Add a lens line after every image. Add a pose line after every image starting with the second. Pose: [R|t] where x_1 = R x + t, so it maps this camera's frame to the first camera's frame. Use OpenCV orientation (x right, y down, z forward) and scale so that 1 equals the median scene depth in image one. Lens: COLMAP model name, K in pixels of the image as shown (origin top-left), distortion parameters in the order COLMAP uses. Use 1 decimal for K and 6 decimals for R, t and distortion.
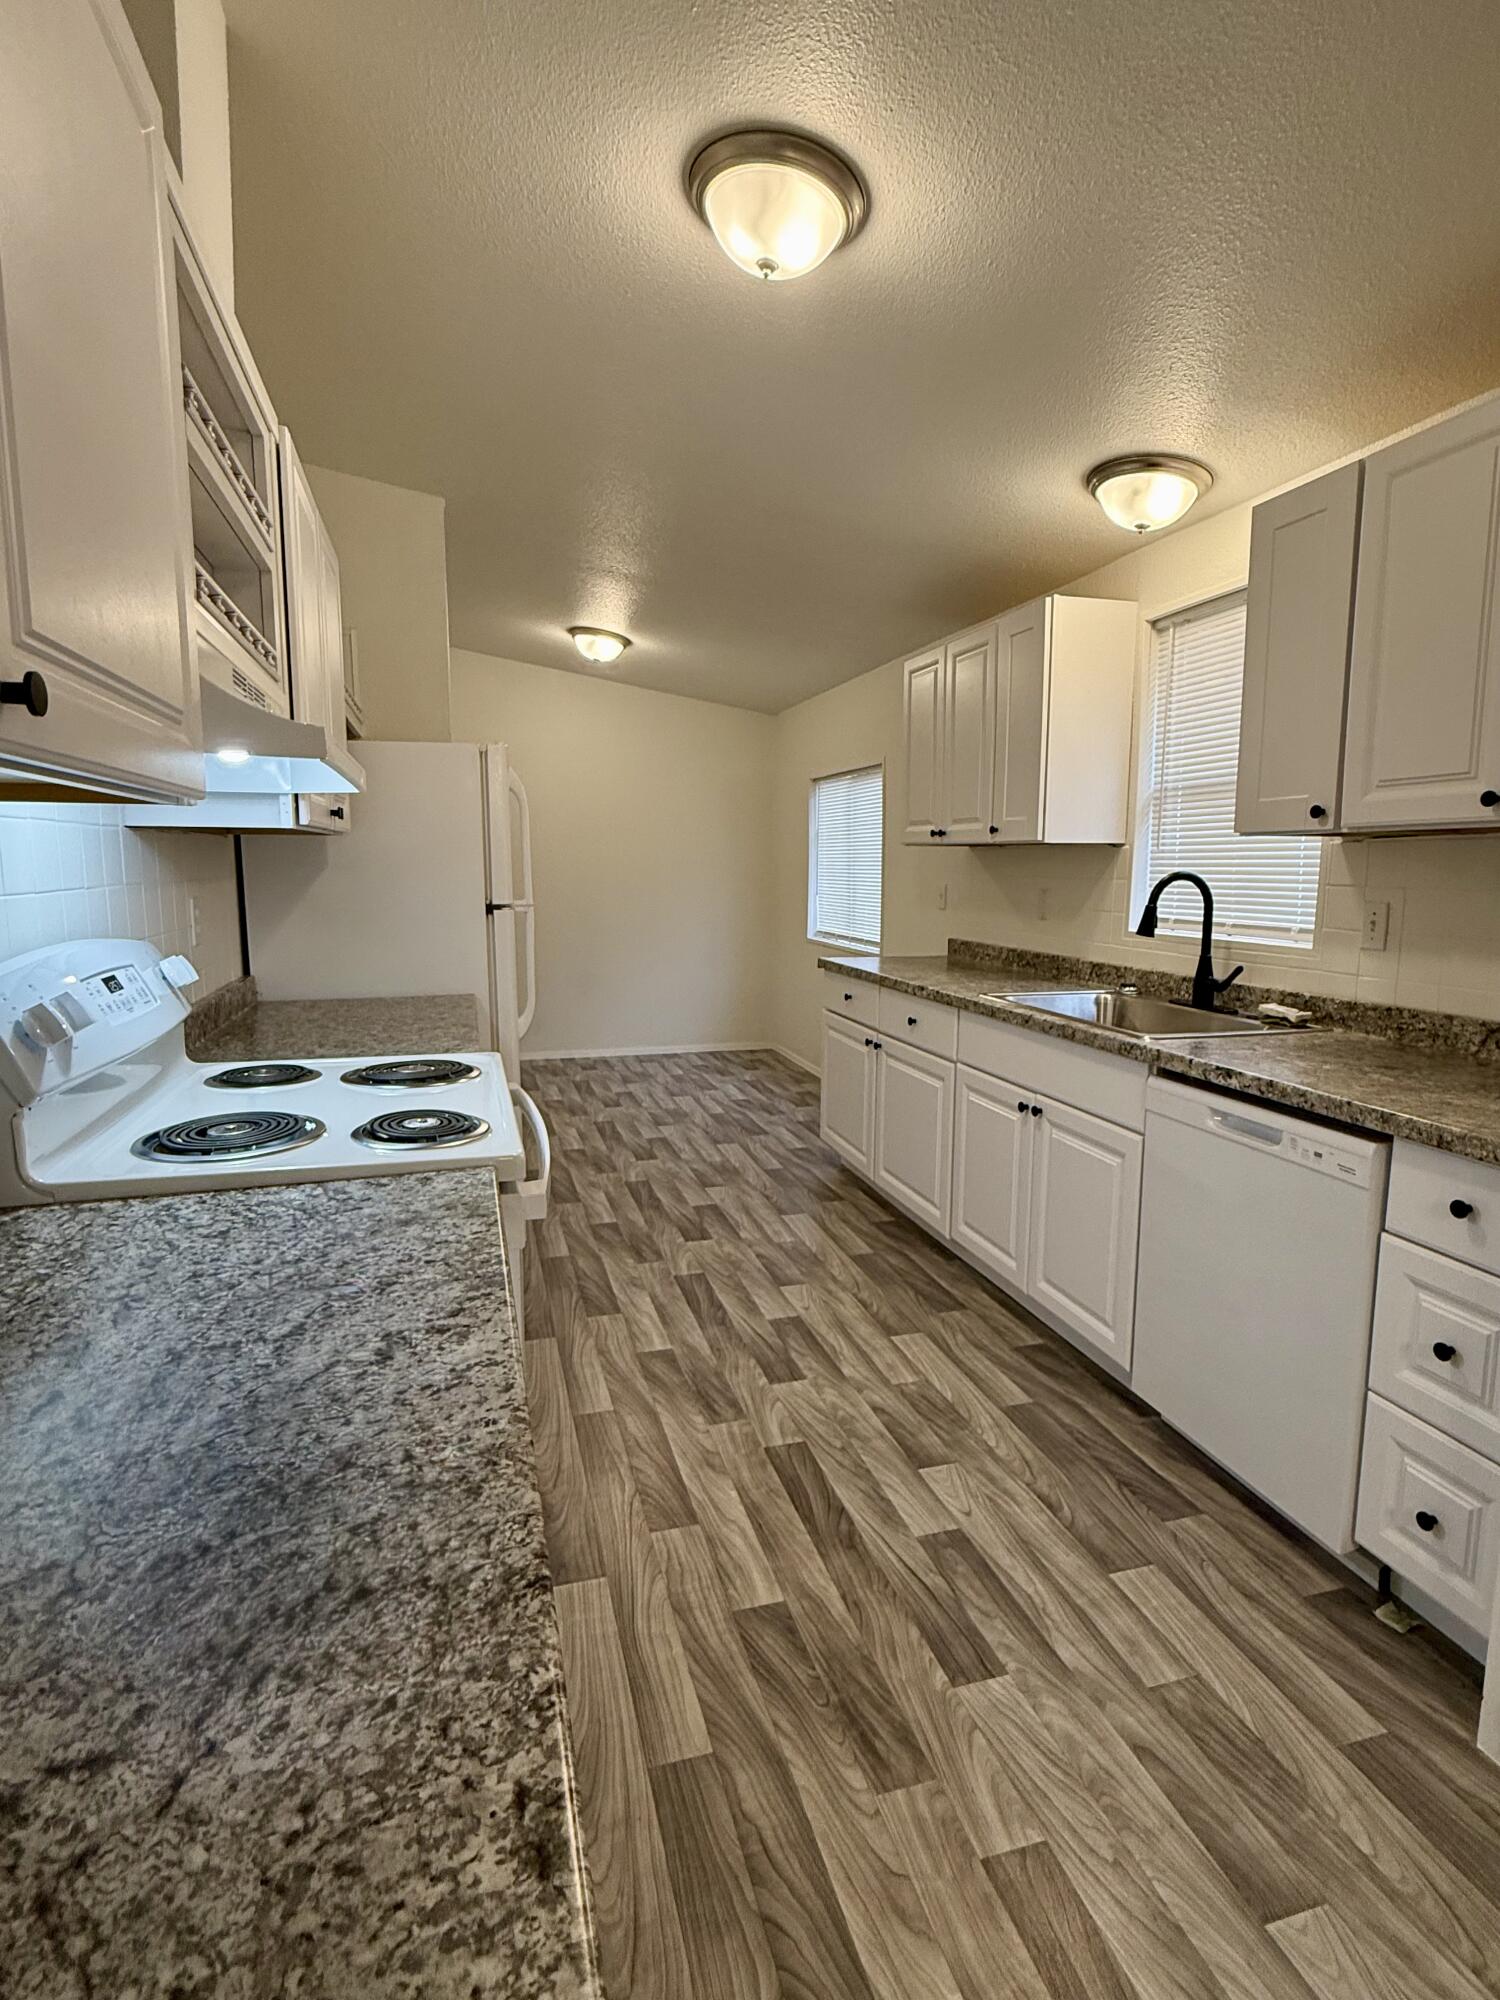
lens RADIAL K [[1023.5, 0, 746.9], [0, 1023.5, 988.7], [0, 0, 1]] dist [0.001004, 0.001060]
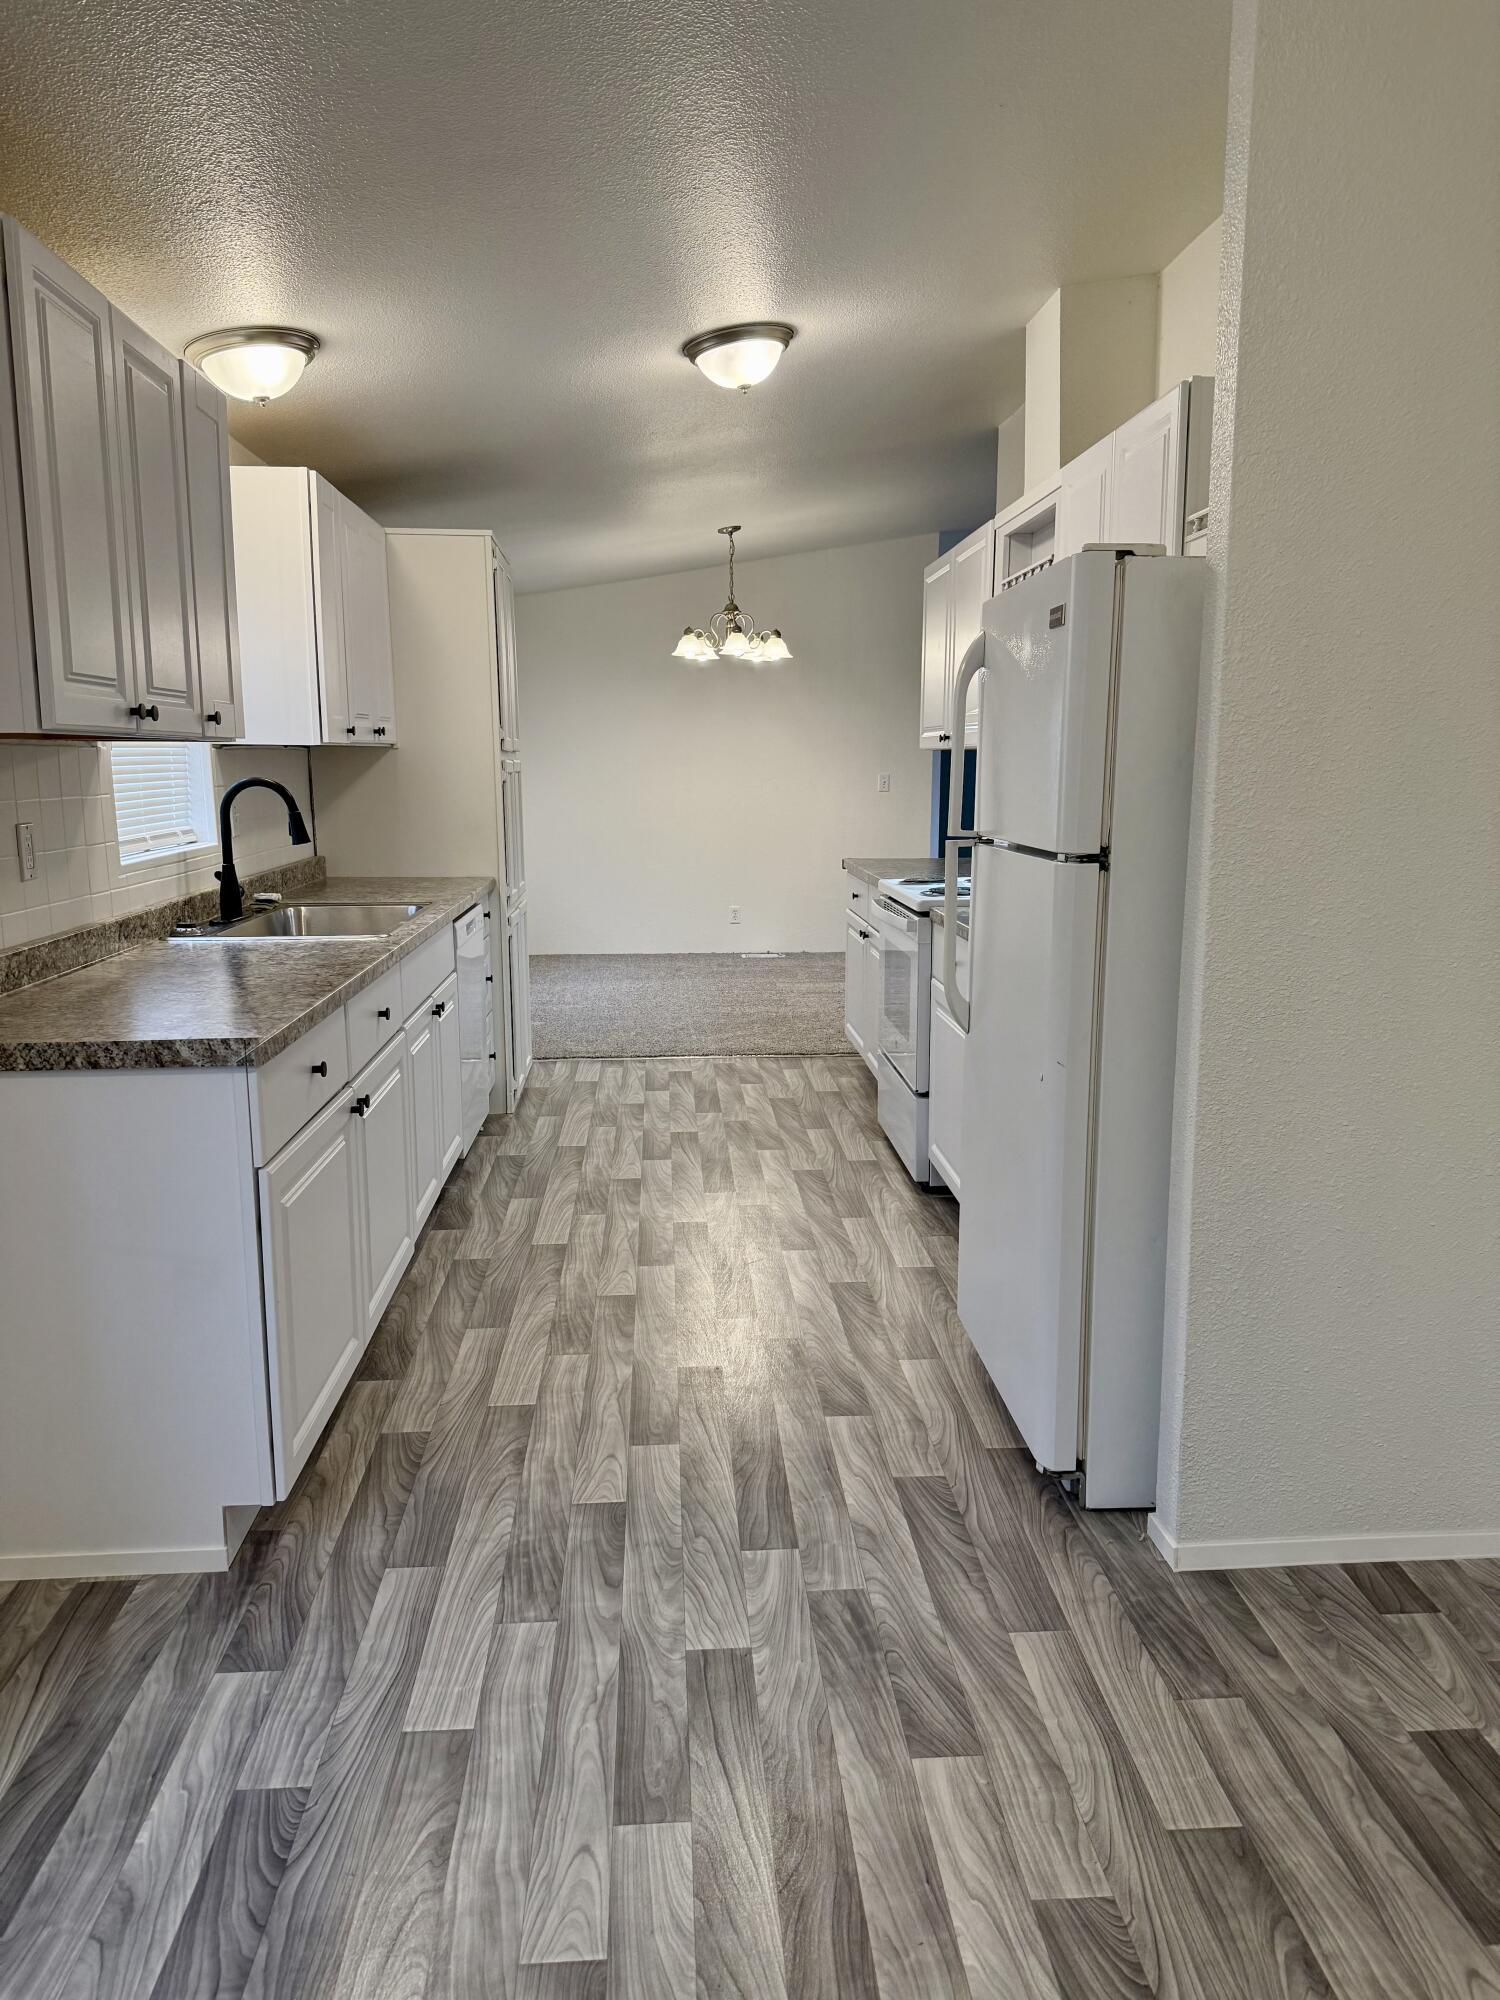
lens RADIAL K [[1395.6, 0, 742.1], [0, 1395.6, 1011.7], [0, 0, 1]] dist [0.071992, -0.098423]
pose [[-0.976363, -0.037013, 0.212944, -0.037486], [0.027477, 0.955978, 0.292150, -0.209716], [-0.214383, 0.291096, -0.932364, 1.625548]]
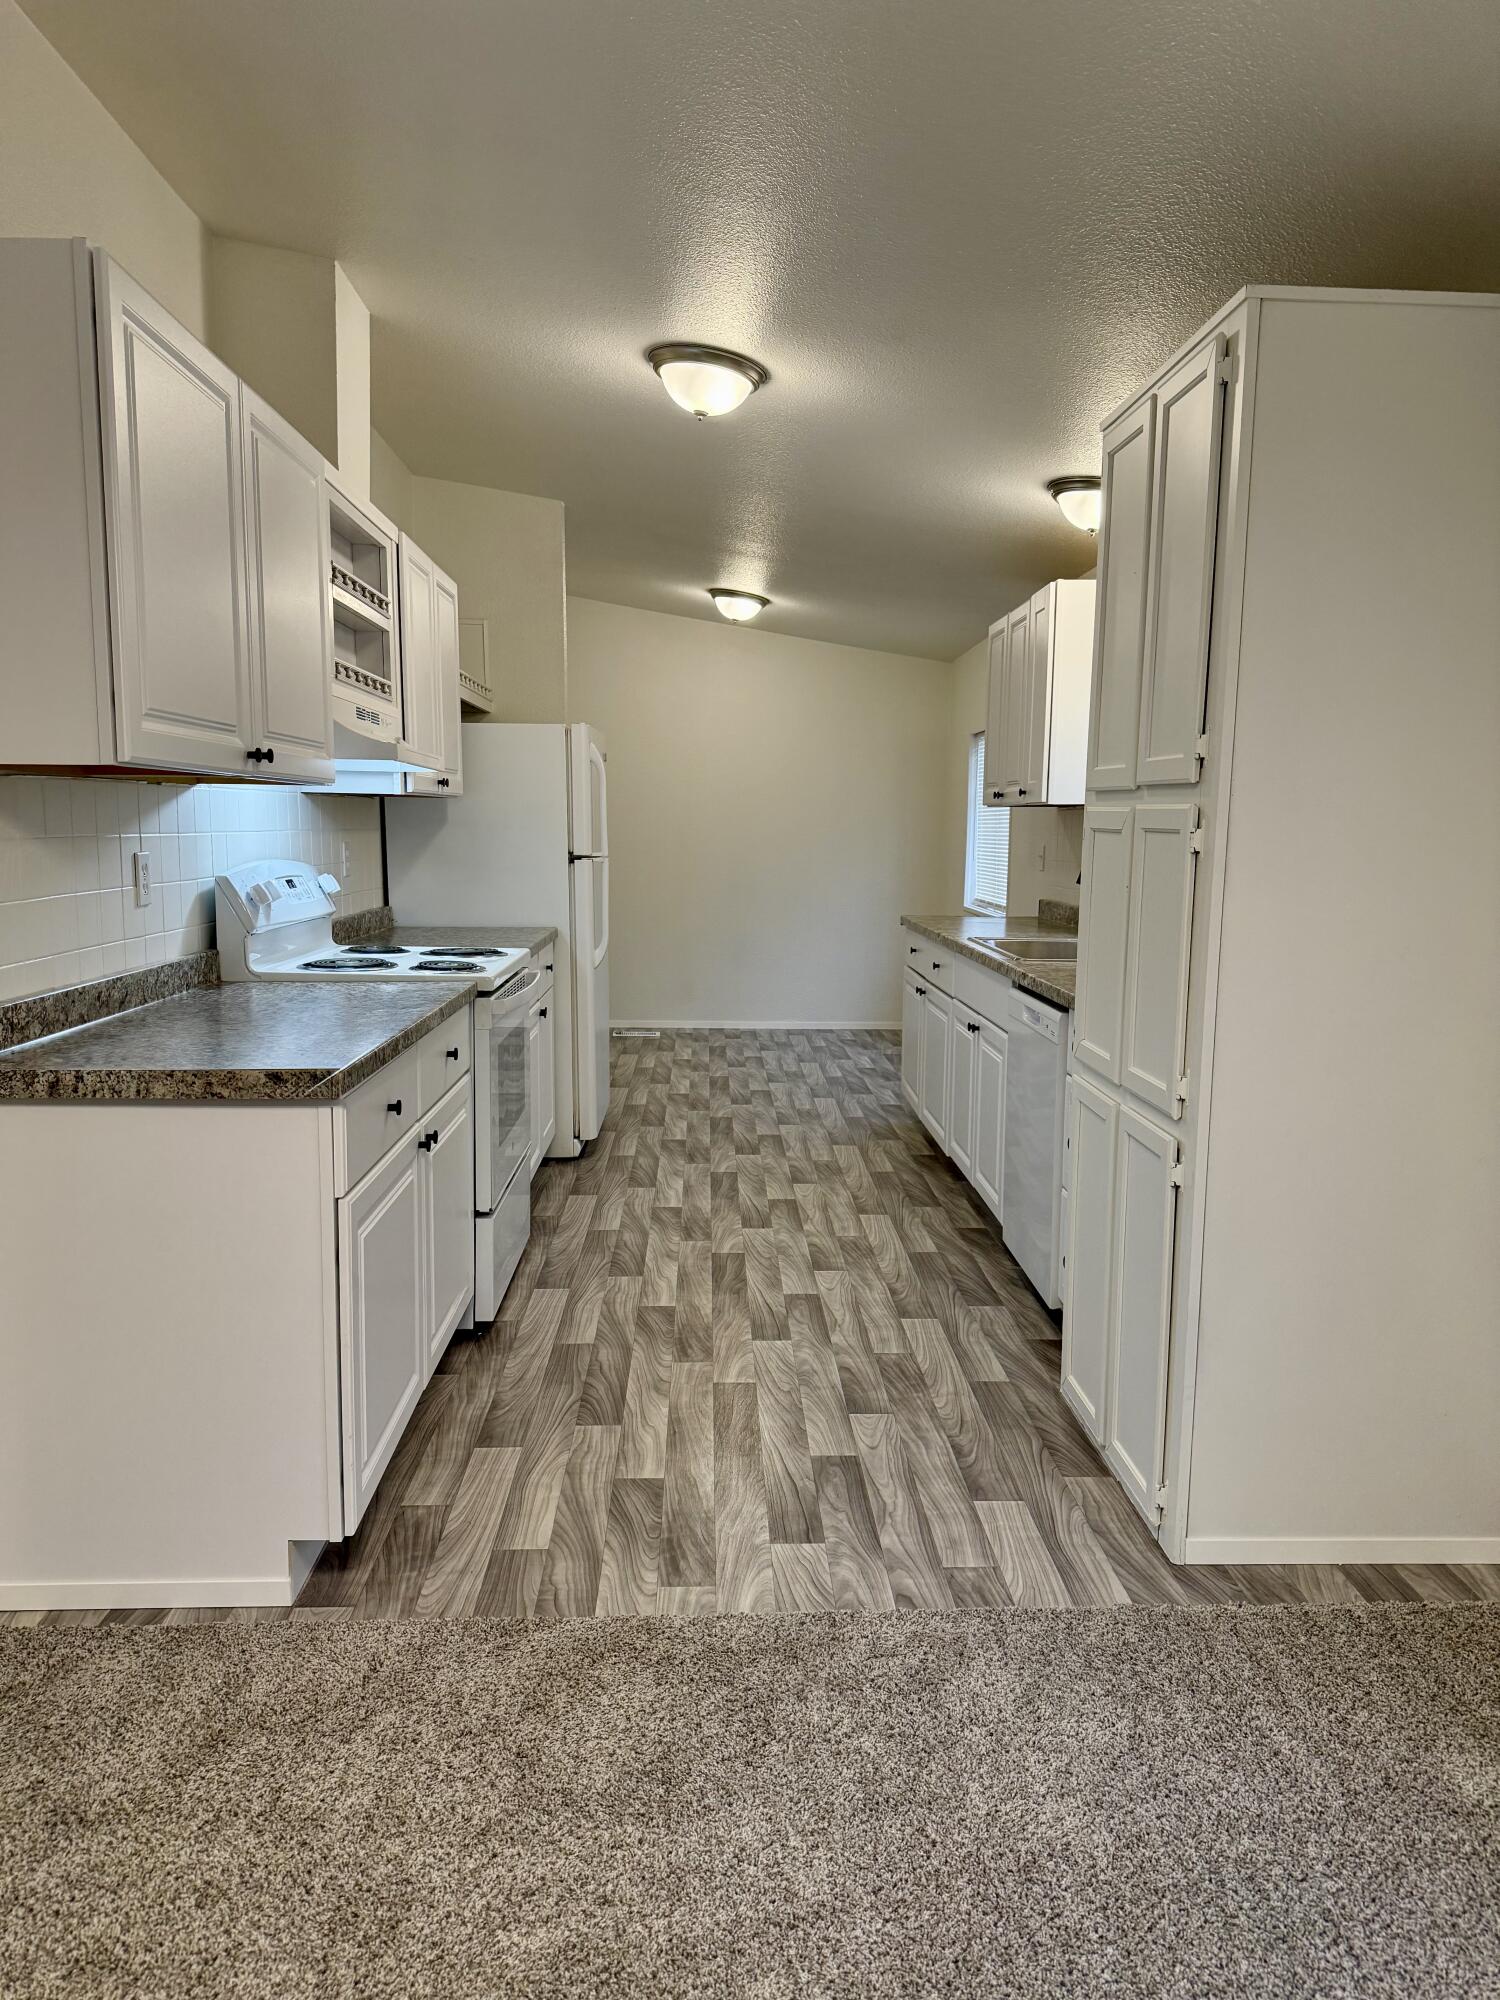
lens RADIAL K [[1395.6, 0, 742.1], [0, 1395.6, 1011.7], [0, 0, 1]] dist [0.071992, -0.098423]
pose [[0.968643, 0.037104, -0.245670, 0.553761], [-0.035365, 0.999308, 0.011490, 0.119650], [0.245926, -0.002441, 0.969286, -0.869726]]
